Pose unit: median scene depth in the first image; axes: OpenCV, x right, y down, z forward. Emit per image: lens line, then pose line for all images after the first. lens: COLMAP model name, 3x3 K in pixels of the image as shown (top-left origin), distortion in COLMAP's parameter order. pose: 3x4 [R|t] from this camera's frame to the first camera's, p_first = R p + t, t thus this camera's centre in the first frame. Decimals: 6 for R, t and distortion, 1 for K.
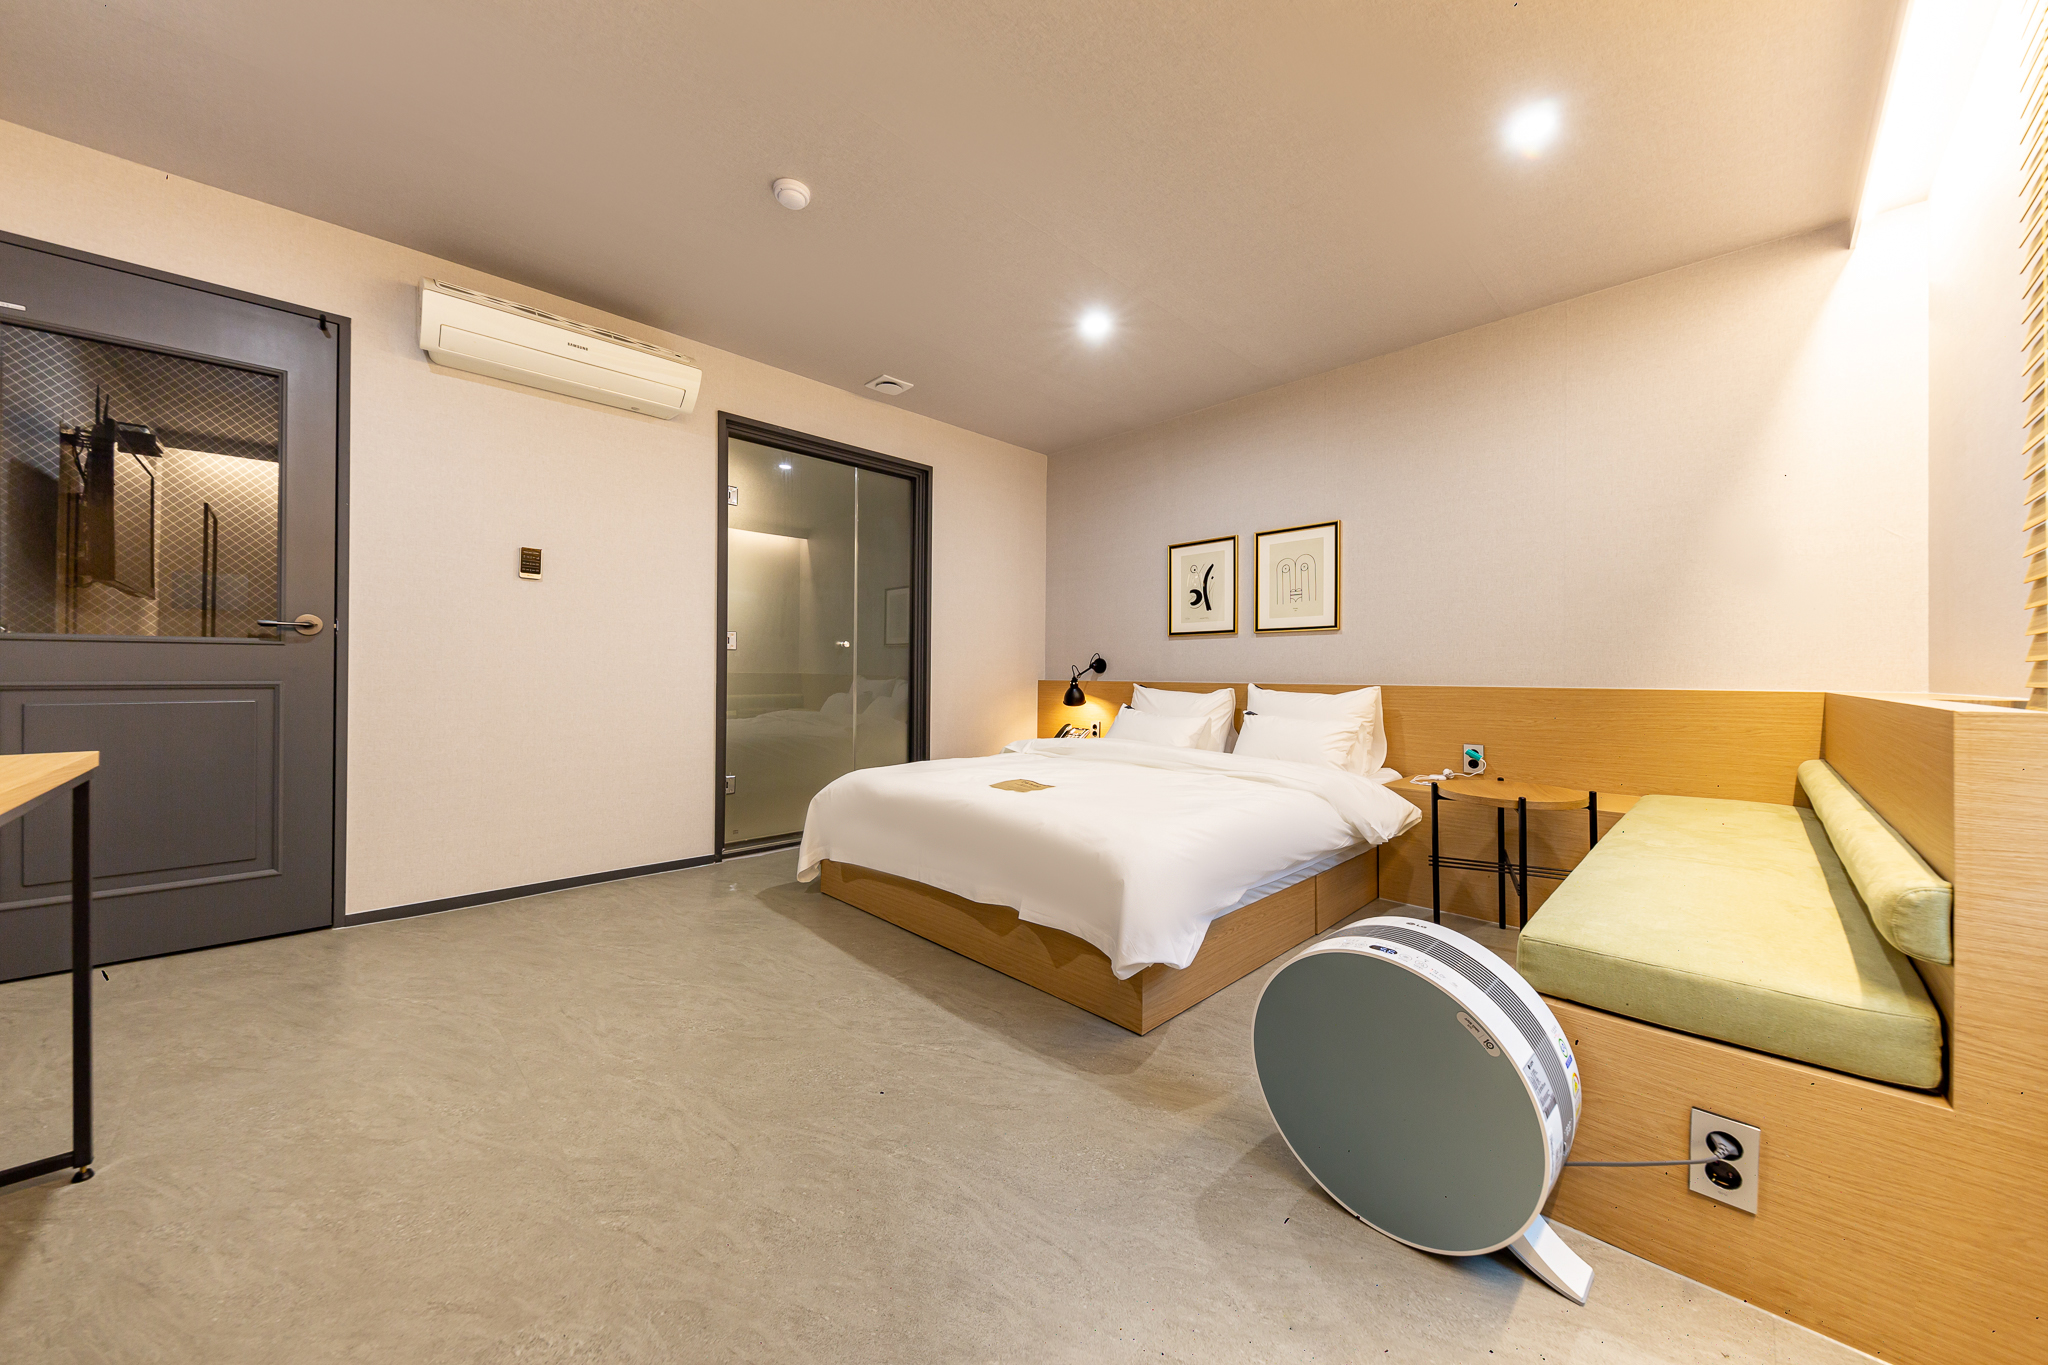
lens RADIAL K [[722.9, 0, 1025.3], [0, 722.9, 677.4], [0, 0, 1]] dist [0.020966, -0.009051]
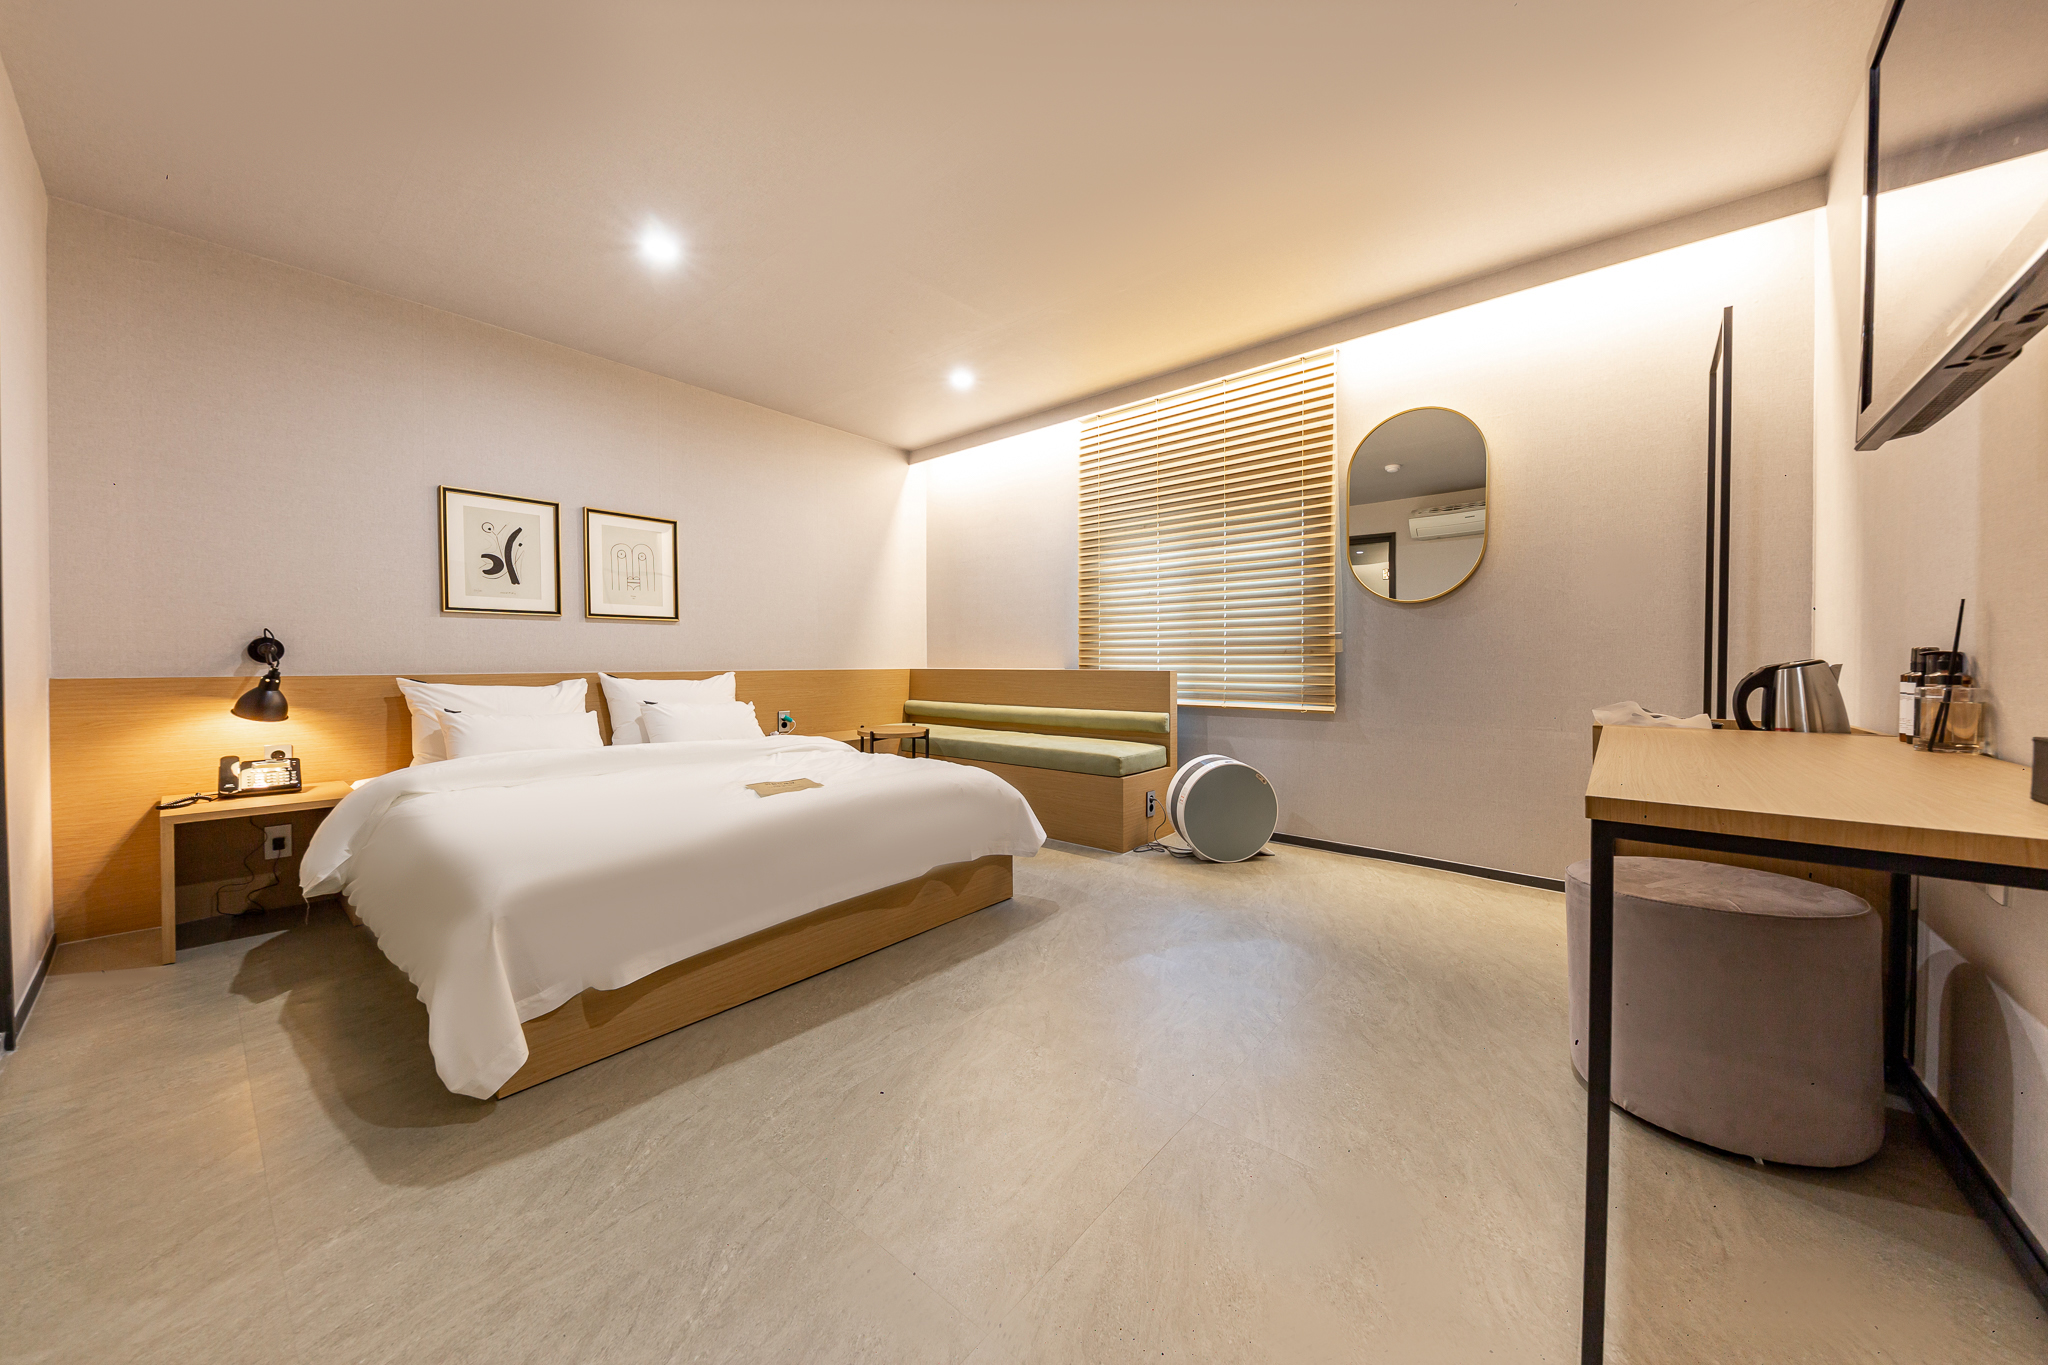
lens RADIAL K [[722.9, 0, 1025.3], [0, 722.9, 677.4], [0, 0, 1]] dist [0.020966, -0.009051]
pose [[-0.114329, -0.027530, 0.993061, -0.887251], [0.005735, 0.999581, 0.028371, -0.011199], [-0.993426, 0.008939, -0.114123, 0.746966]]
